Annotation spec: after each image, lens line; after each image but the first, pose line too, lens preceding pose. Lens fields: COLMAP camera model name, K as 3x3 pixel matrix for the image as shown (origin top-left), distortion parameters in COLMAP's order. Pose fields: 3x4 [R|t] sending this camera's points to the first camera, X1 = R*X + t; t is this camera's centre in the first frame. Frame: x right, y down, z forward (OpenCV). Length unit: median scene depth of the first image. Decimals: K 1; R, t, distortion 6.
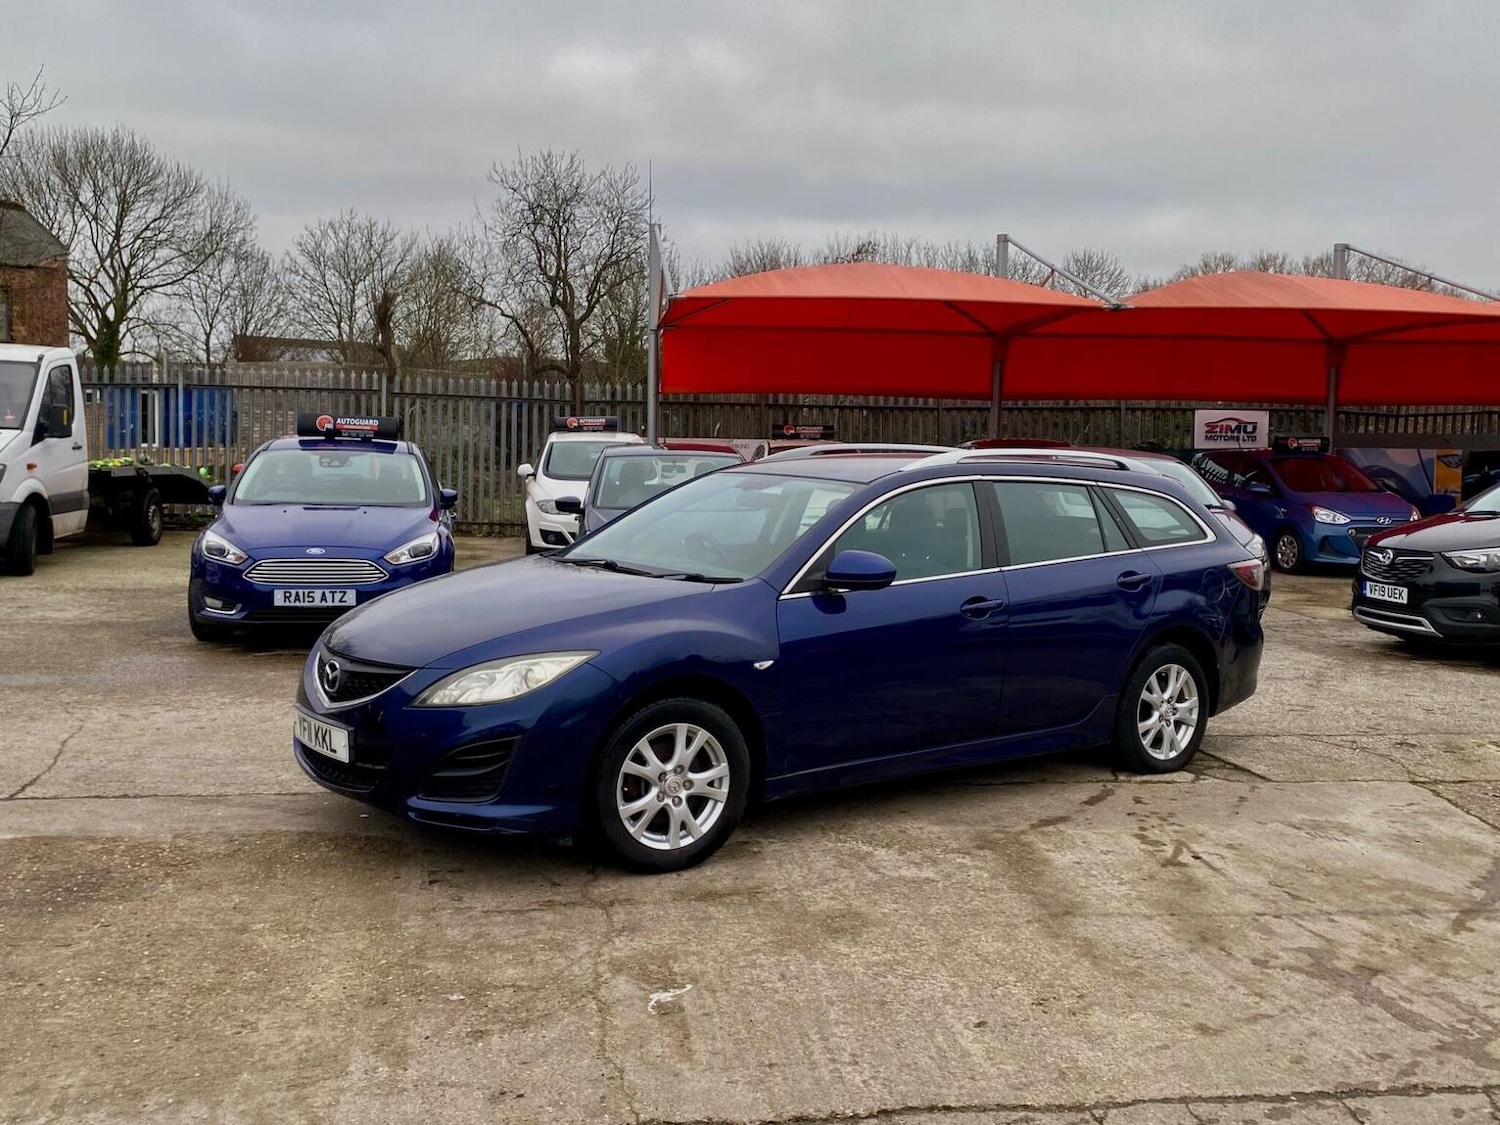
lens RADIAL K [[1401.8, 0, 749.6], [0, 1401.8, 563.8], [0, 0, 1]] dist [0.027633, 0.000000]
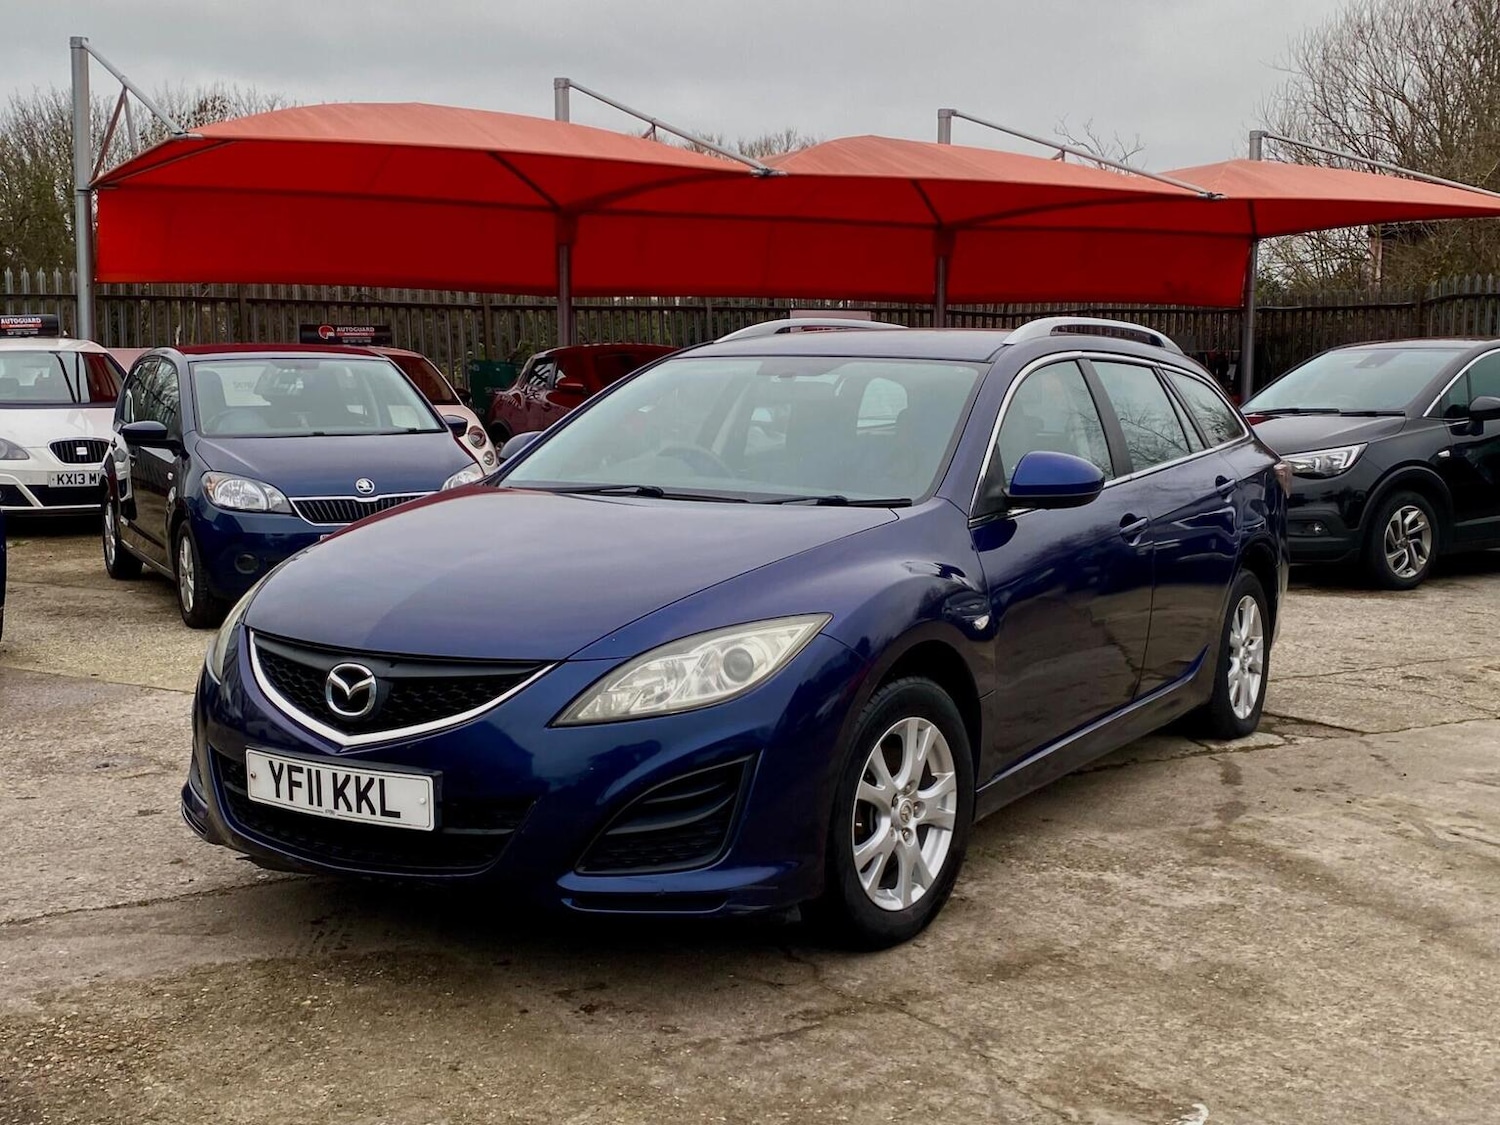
lens RADIAL K [[1770.9, 0, 738.5], [0, 1770.9, 554.9], [0, 0, 1]] dist [0.052118, 0.000000]
pose [[0.926944, -0.053795, 0.371323, -0.108752], [0.046819, 0.998517, 0.027783, 0.002679], [-0.372267, -0.008369, 0.928088, 0.064650]]
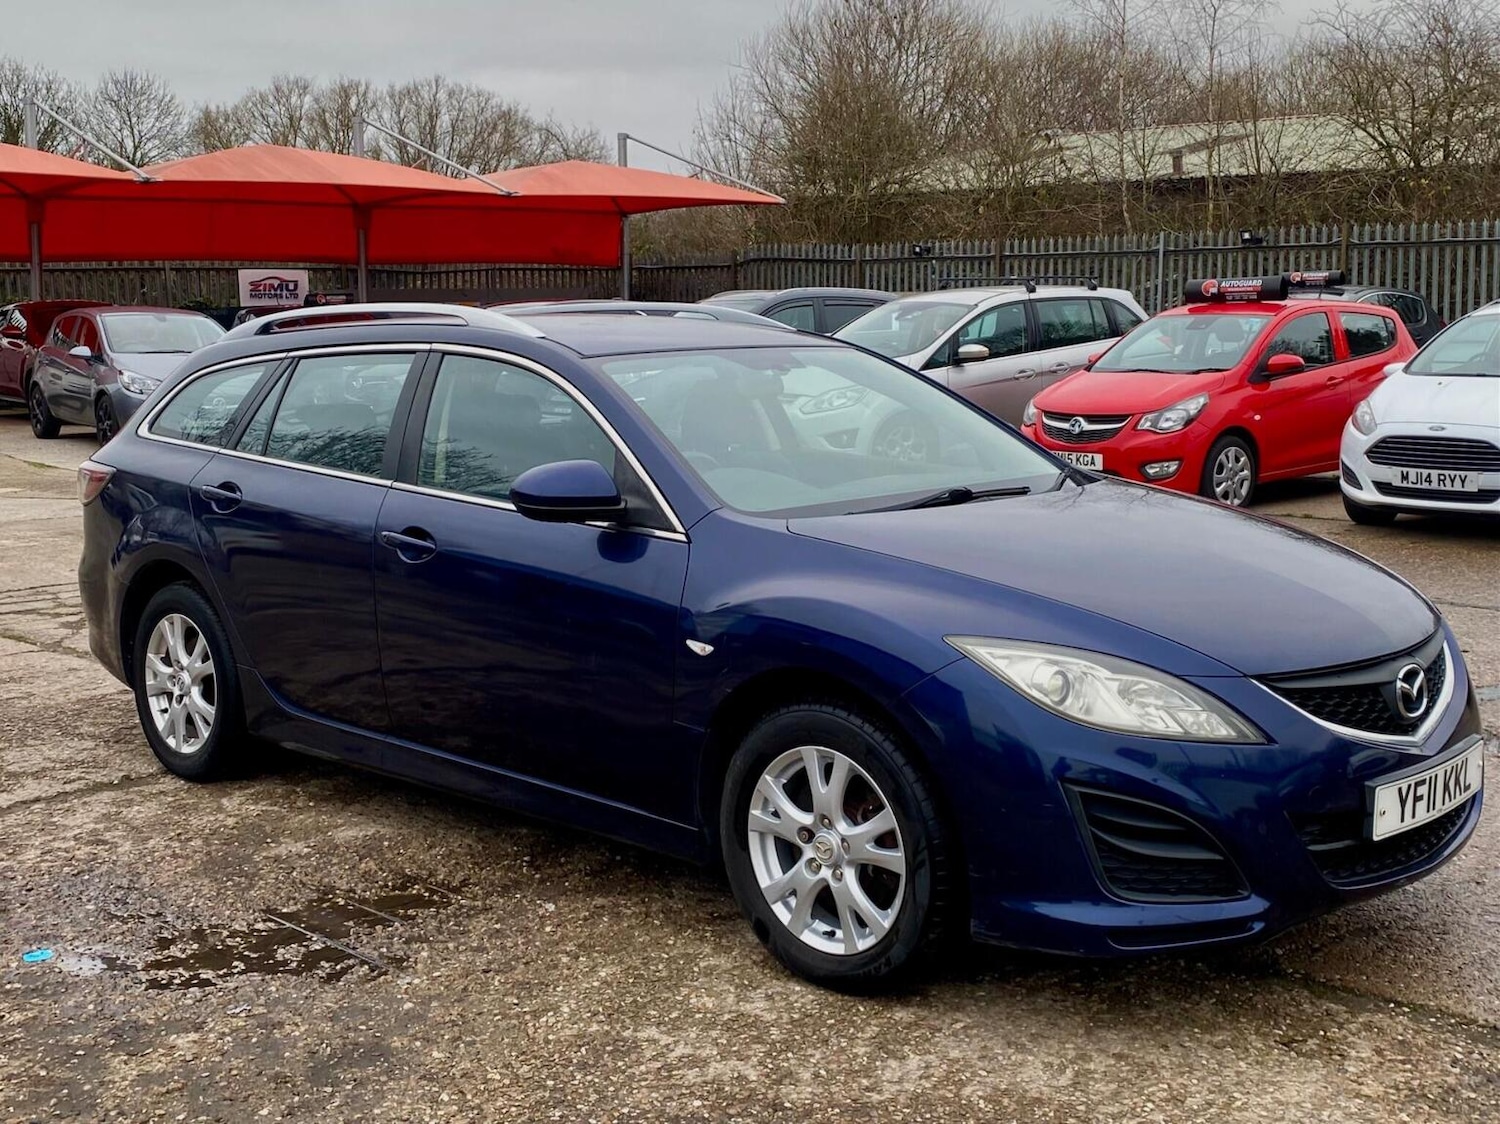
lens RADIAL K [[1770.9, 0, 792.9], [0, 1770.9, 516.0], [0, 0, 1]] dist [0.052118, 0.000000]
pose [[0.838259, -0.086885, 0.538306, -0.075088], [0.069131, 0.996191, 0.053138, 0.034435], [-0.540873, -0.007329, 0.841072, -0.372246]]
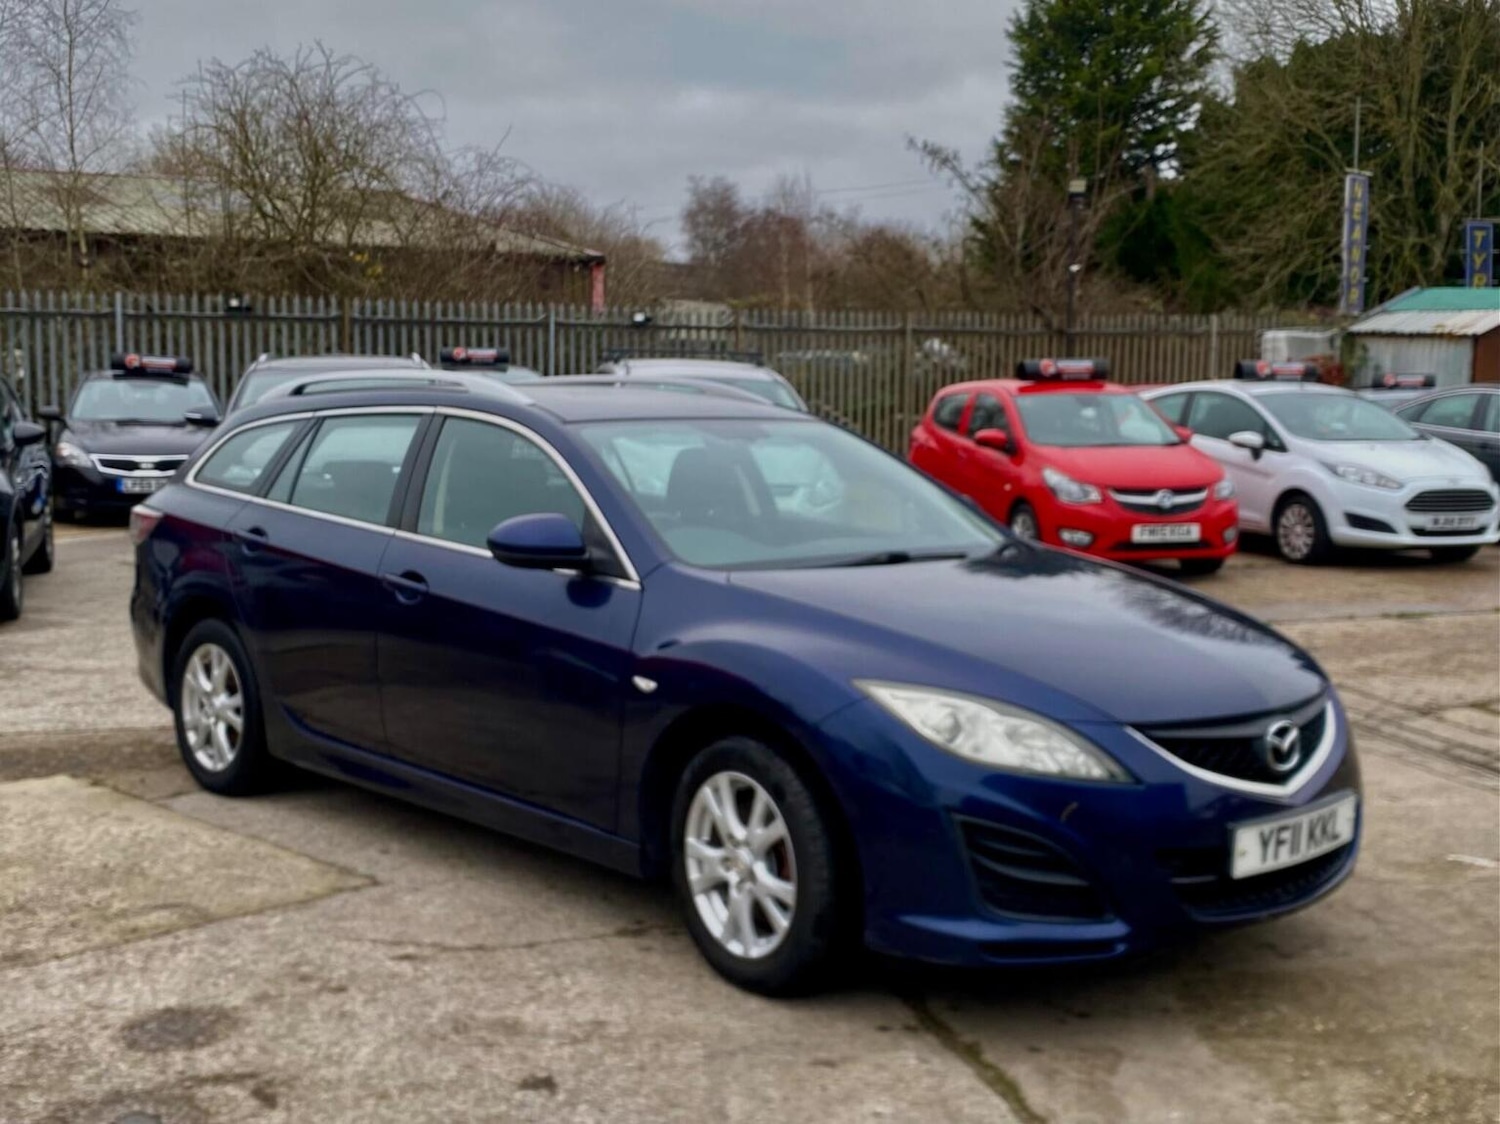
lens RADIAL K [[1756.3, 0, 708.4], [0, 1756.3, 580.0], [0, 0, 1]] dist [0.014082, 0.000000]
pose [[0.882031, -0.057306, 0.467694, -0.073359], [0.040846, 0.998139, 0.045269, 0.036443], [-0.469418, -0.020826, 0.882730, -0.399380]]
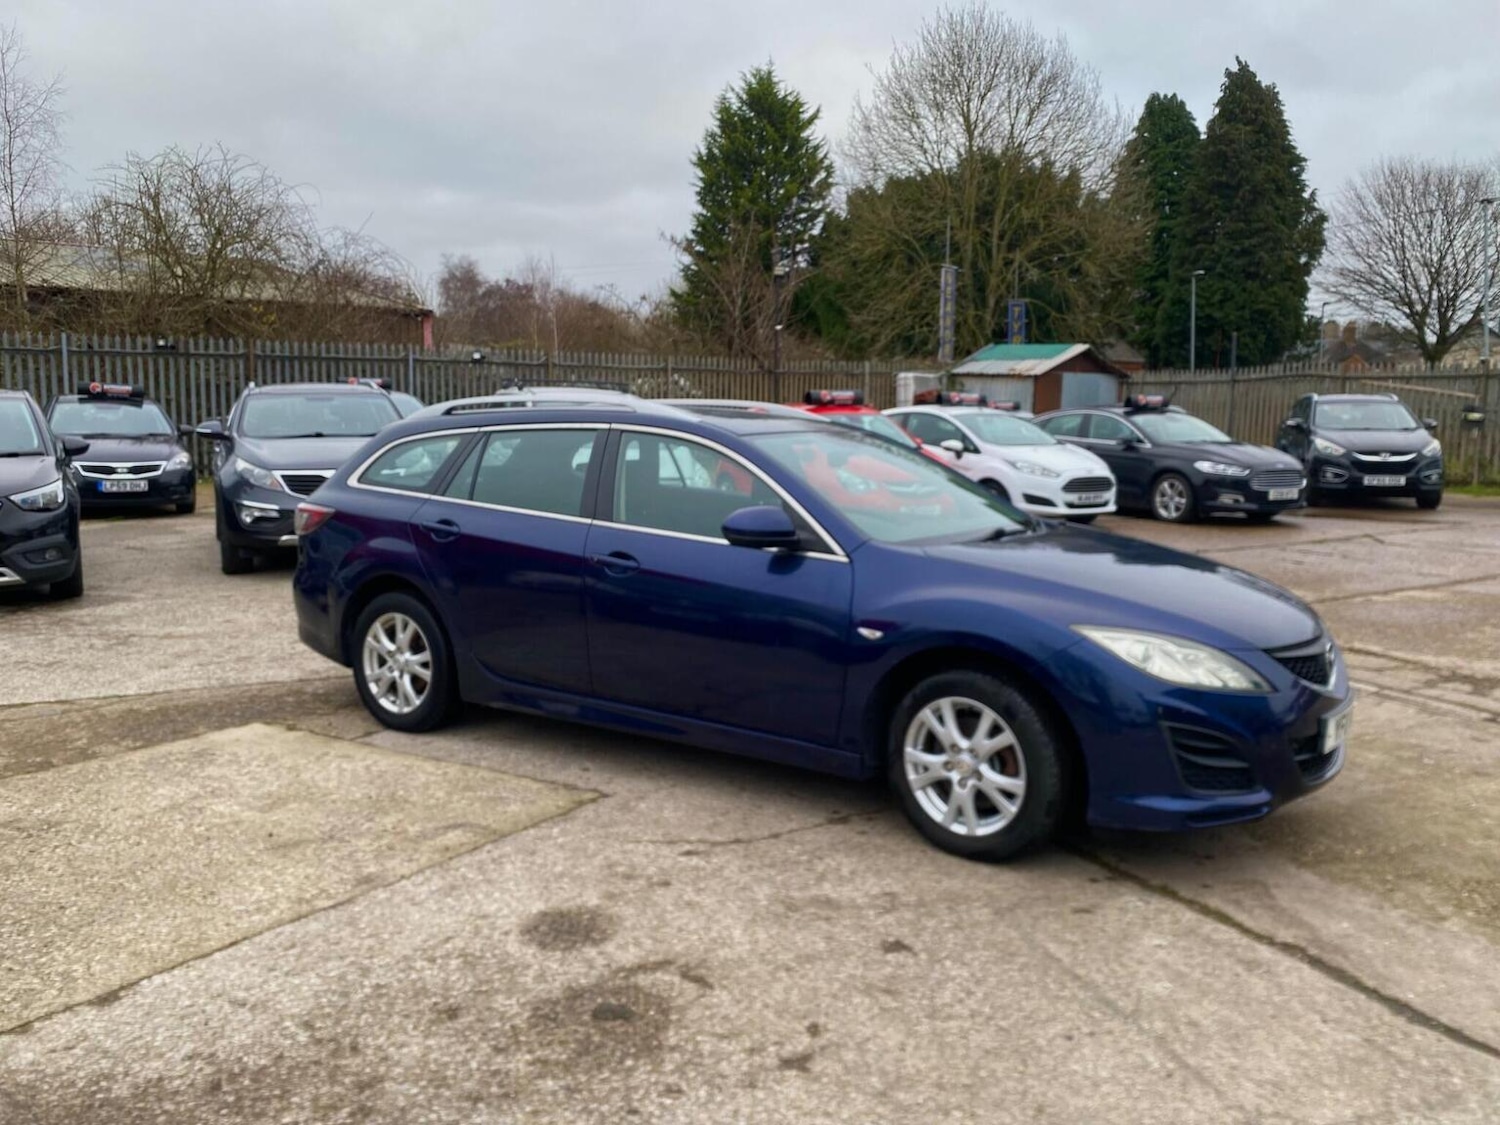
lens RADIAL K [[1222.9, 0, 742.2], [0, 1222.9, 568.0], [0, 0, 1]] dist [0.030592, -0.051897]
pose [[0.749569, -0.090475, 0.655714, -0.129865], [0.053686, 0.995661, 0.076010, 0.031371], [-0.659745, -0.021773, 0.751174, -0.335408]]
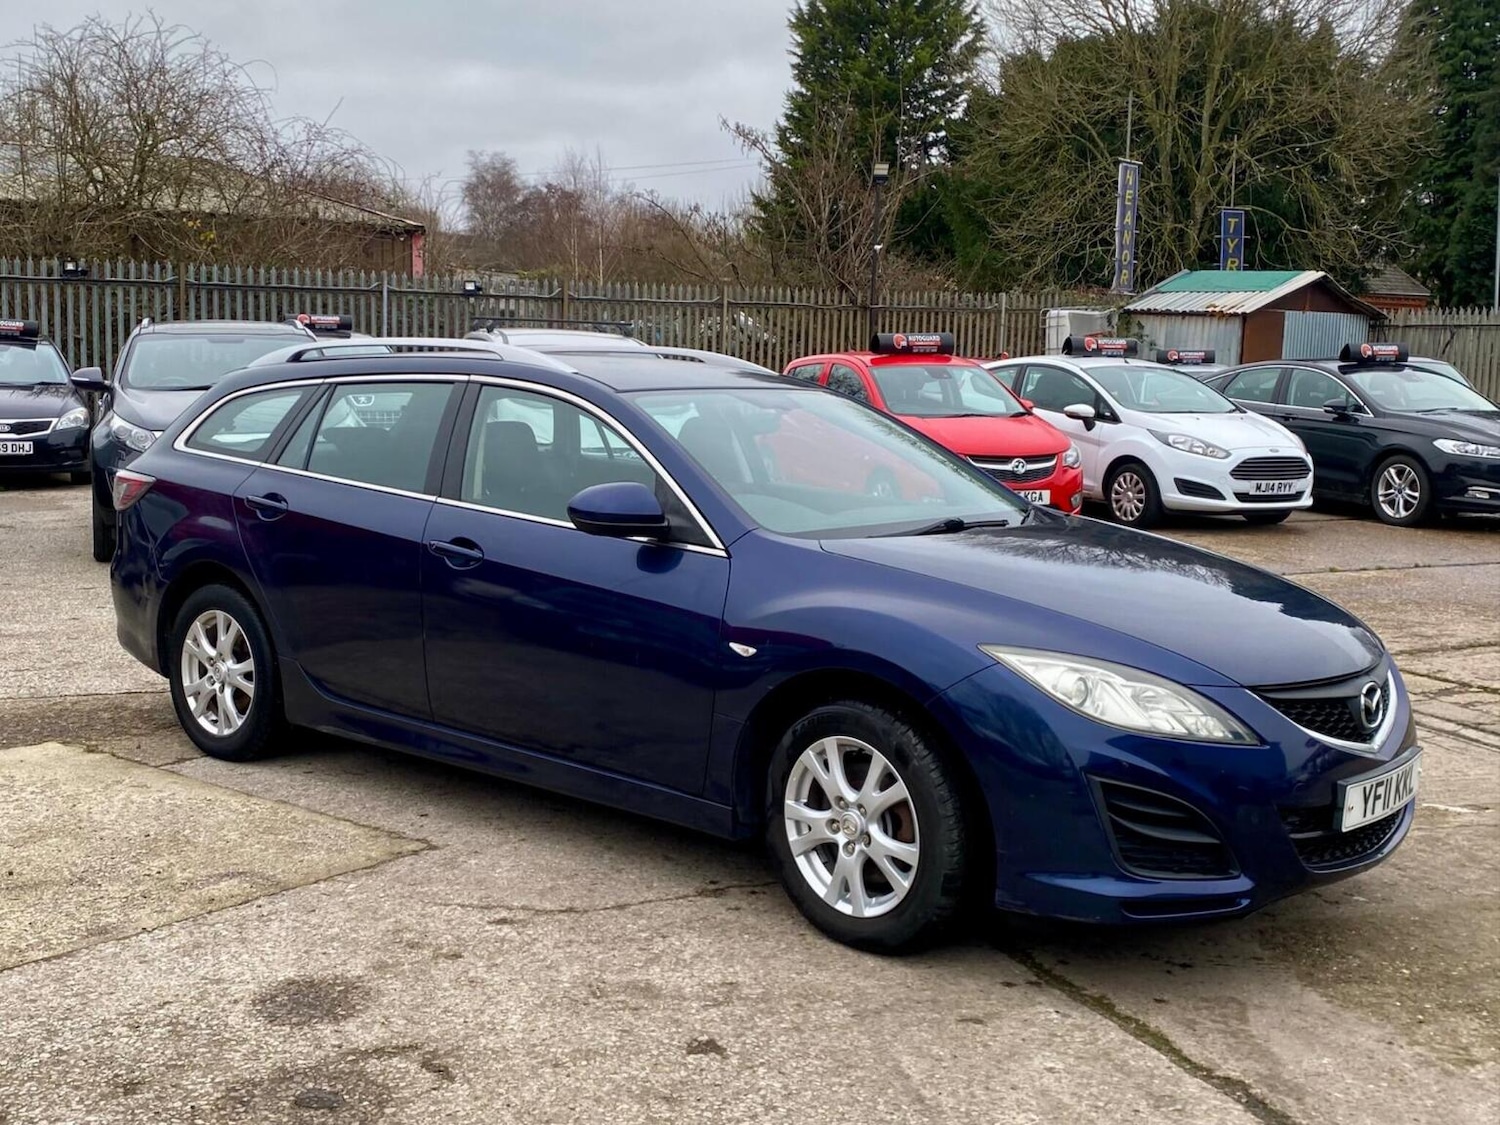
lens RADIAL K [[1671.0, 0, 641.2], [0, 1671.0, 559.4], [0, 0, 1]] dist [0.029422, 0.000000]
pose [[0.832598, -0.064049, 0.550163, -0.108224], [0.036529, 0.997479, 0.060843, 0.033907], [-0.552672, -0.030561, 0.832838, -0.370058]]
